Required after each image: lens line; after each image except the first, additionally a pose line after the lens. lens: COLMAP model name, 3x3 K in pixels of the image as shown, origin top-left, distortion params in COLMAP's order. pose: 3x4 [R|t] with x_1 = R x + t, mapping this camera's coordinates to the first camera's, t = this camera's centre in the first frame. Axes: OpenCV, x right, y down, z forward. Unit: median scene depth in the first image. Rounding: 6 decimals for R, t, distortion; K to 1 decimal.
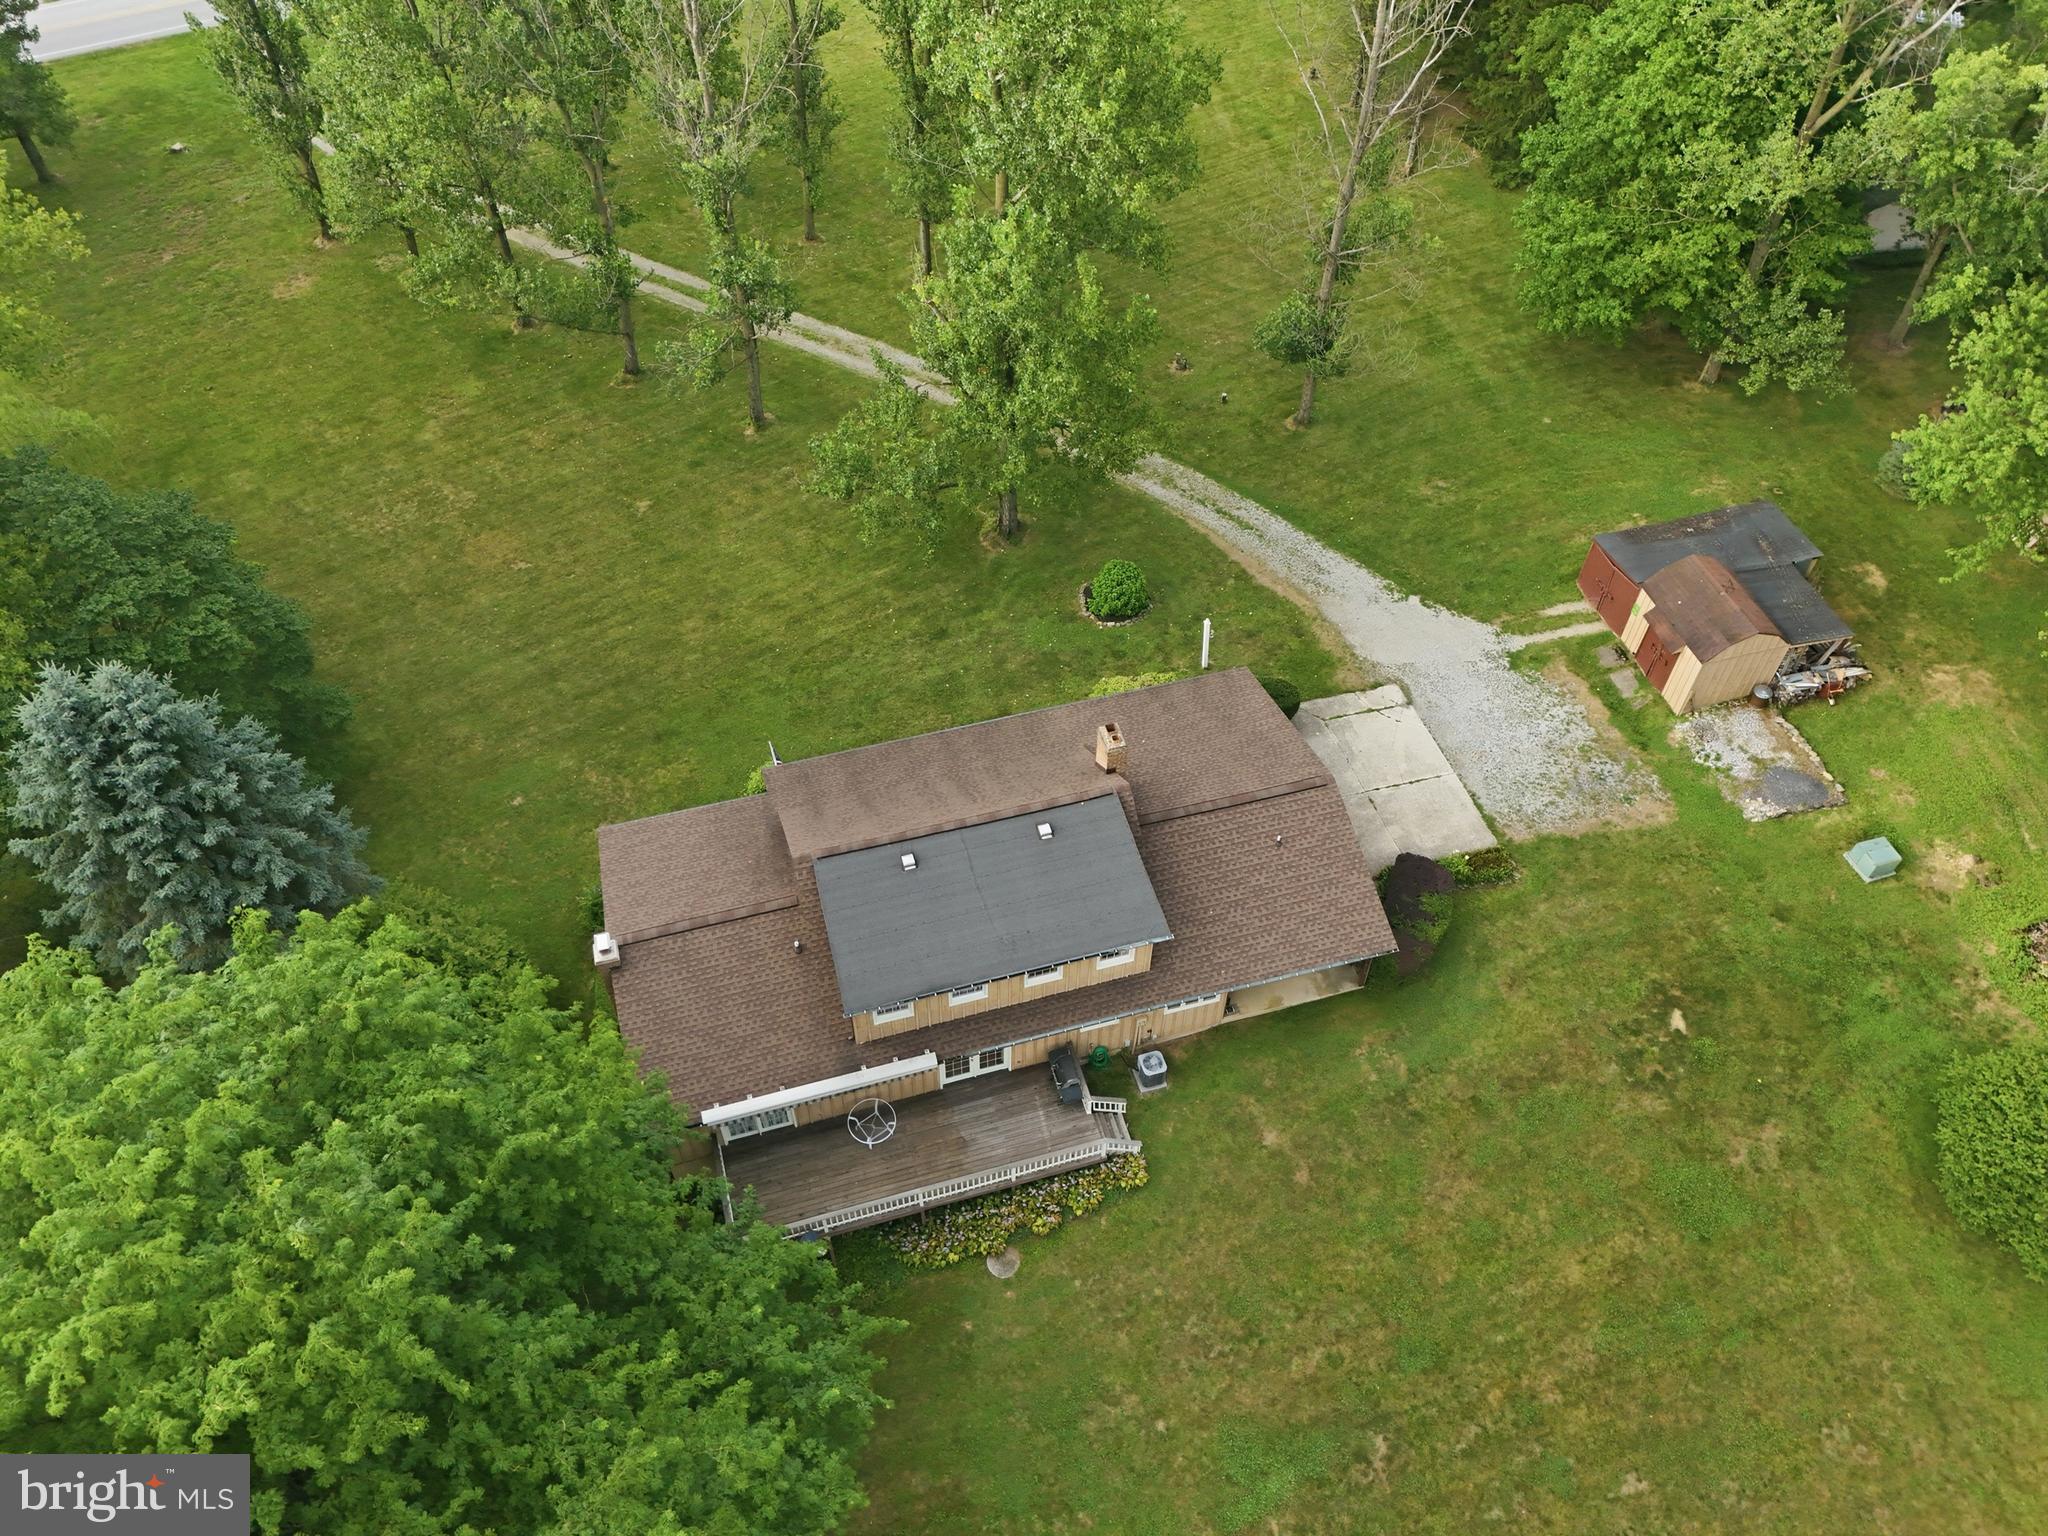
lens RADIAL K [[1551.5, 0, 1024.0], [0, 1551.5, 768.0], [0, 0, 1]] dist [0.032410, -0.013168]
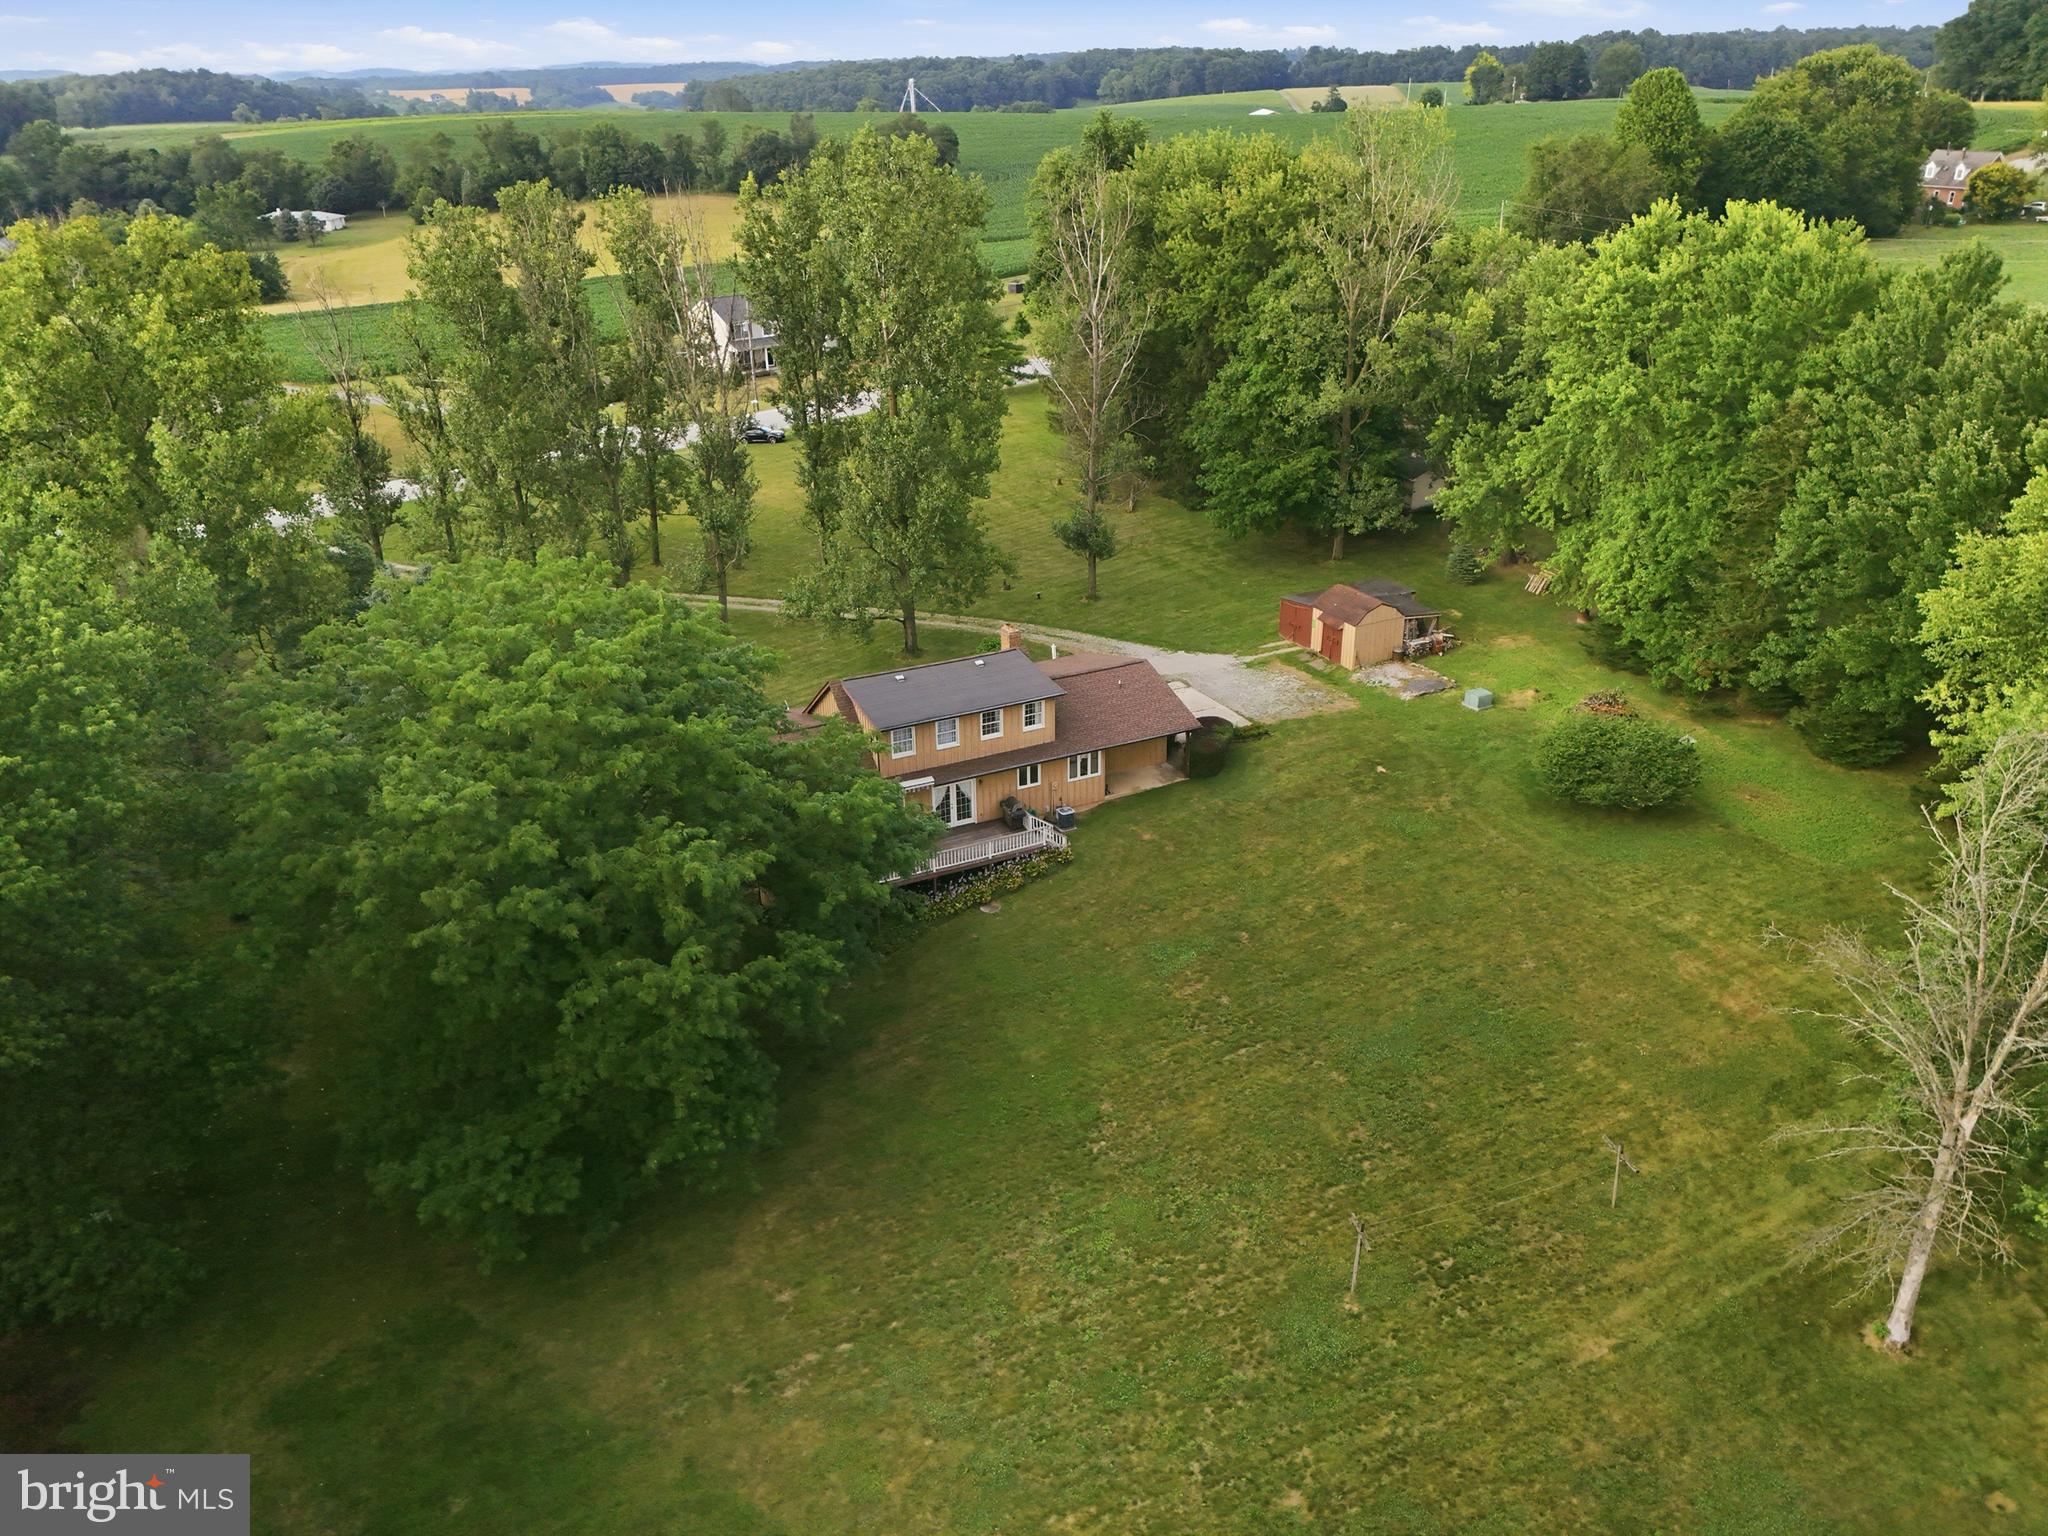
lens RADIAL K [[1528.8, 0, 1017.1], [0, 1528.8, 782.1], [0, 0, 1]] dist [0.027220, -0.014712]
pose [[0.984564, -0.097724, 0.145202, -0.156584], [0.149198, 0.902347, -0.404363, 0.659303], [-0.091507, 0.419785, 0.902999, -0.333679]]
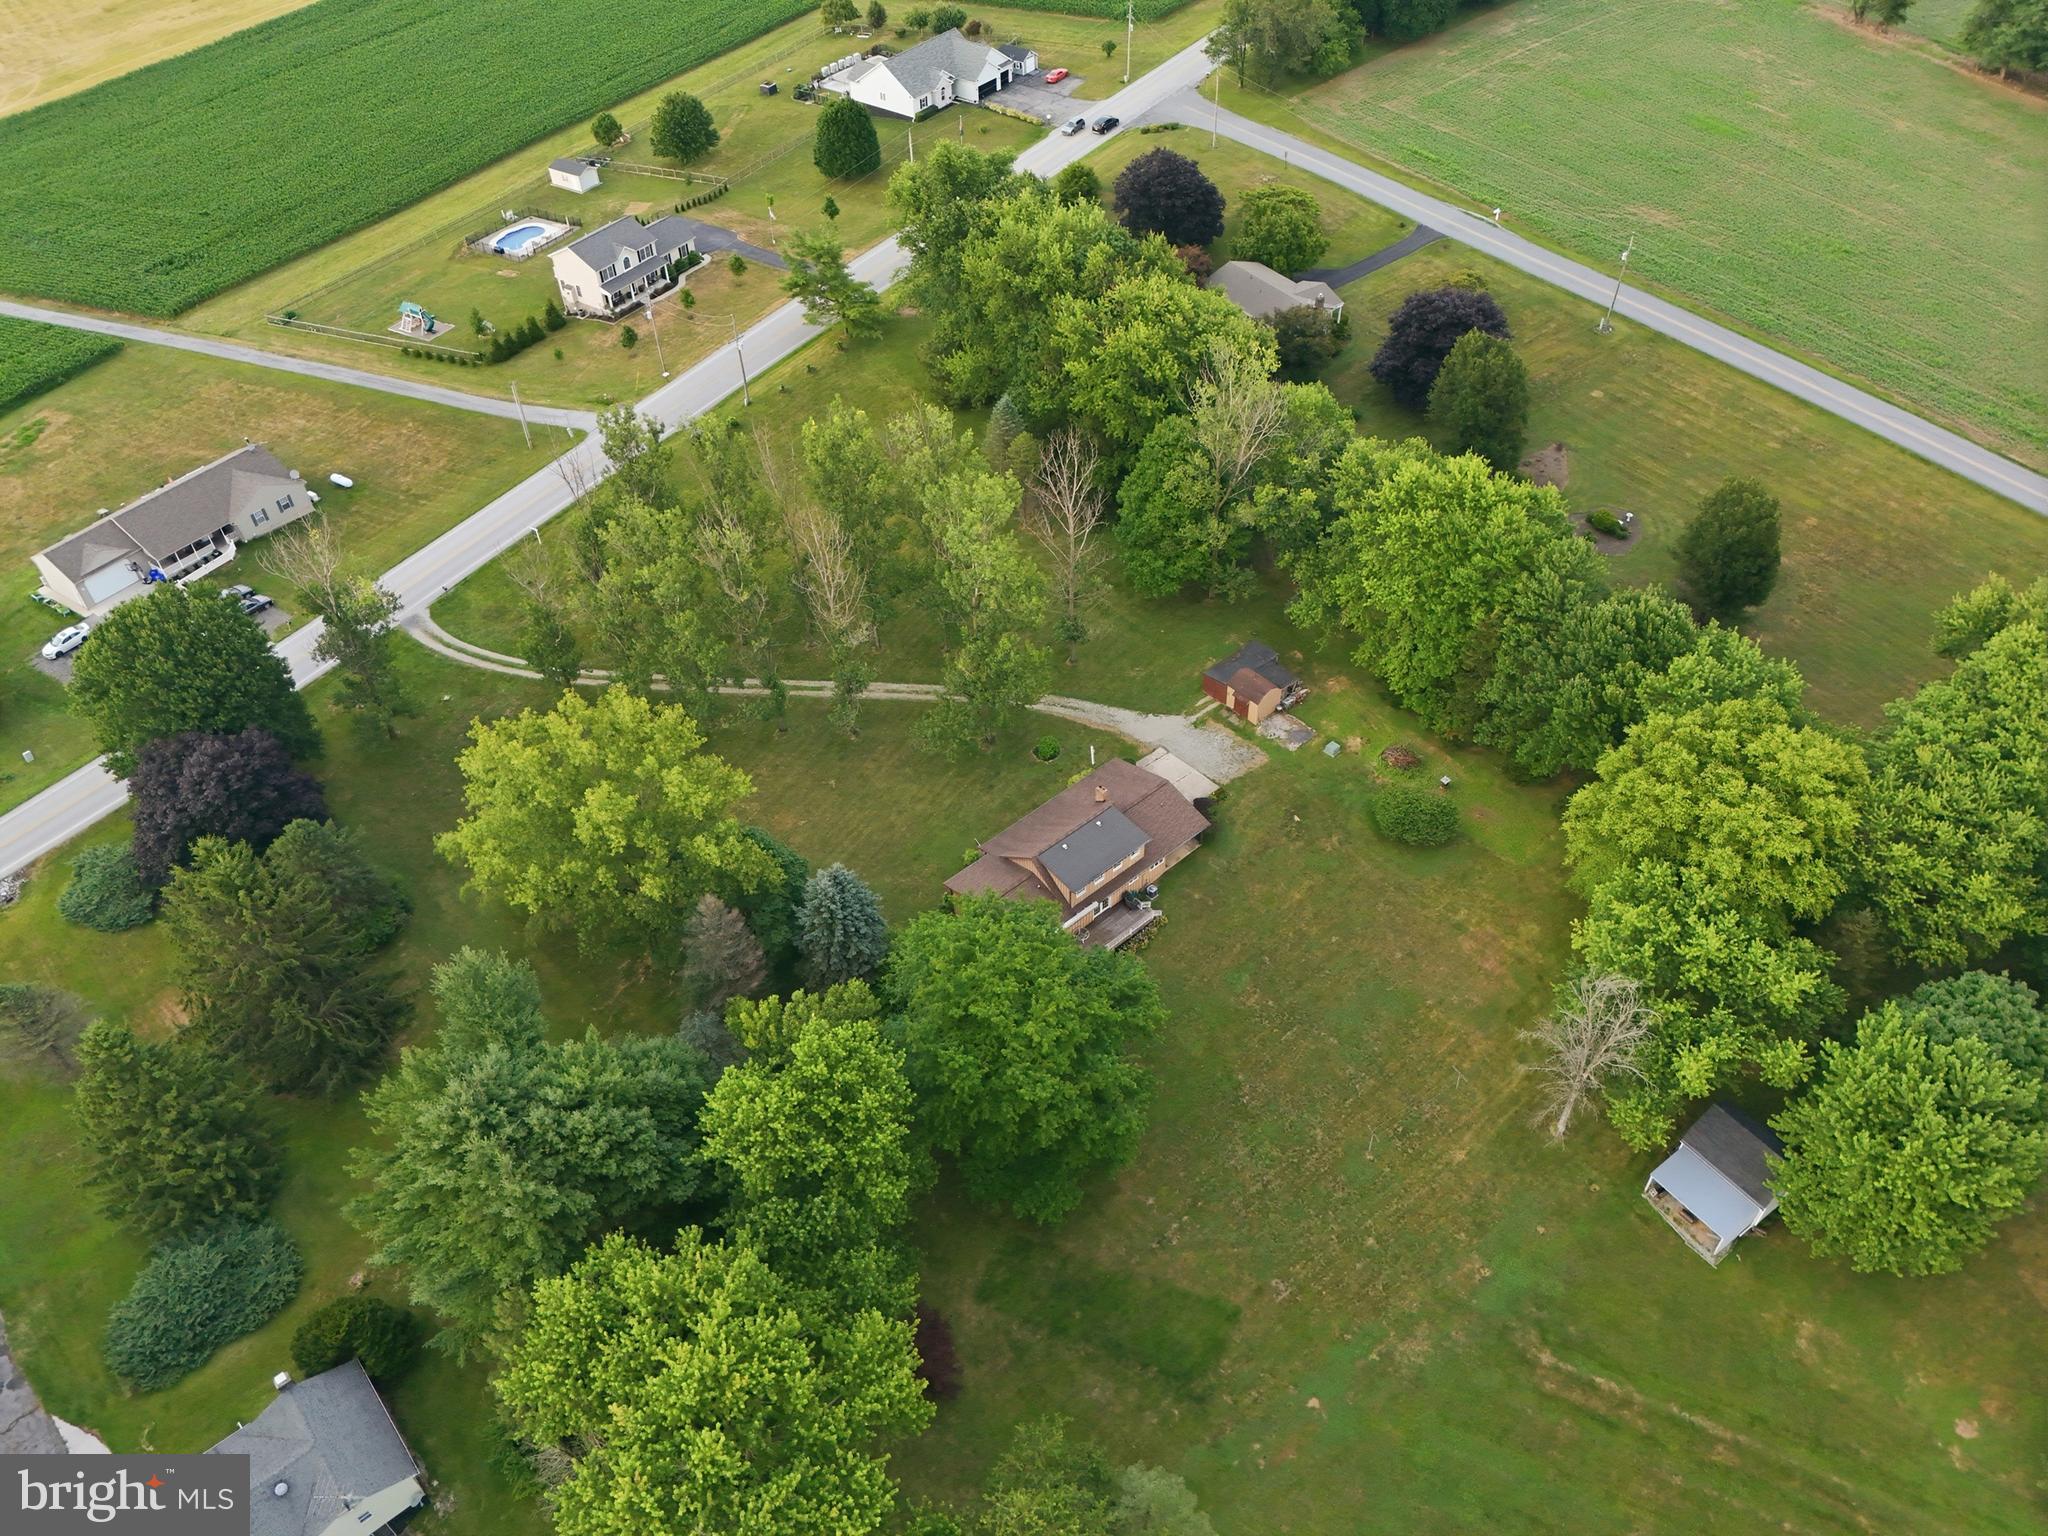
lens RADIAL K [[1528.8, 0, 1017.1], [0, 1528.8, 782.1], [0, 0, 1]] dist [0.027220, -0.014712]
pose [[0.902443, -0.326758, 0.280759, -0.765988], [0.352572, 0.934680, -0.045456, 0.035235], [-0.247567, 0.140009, 0.958701, -1.496562]]
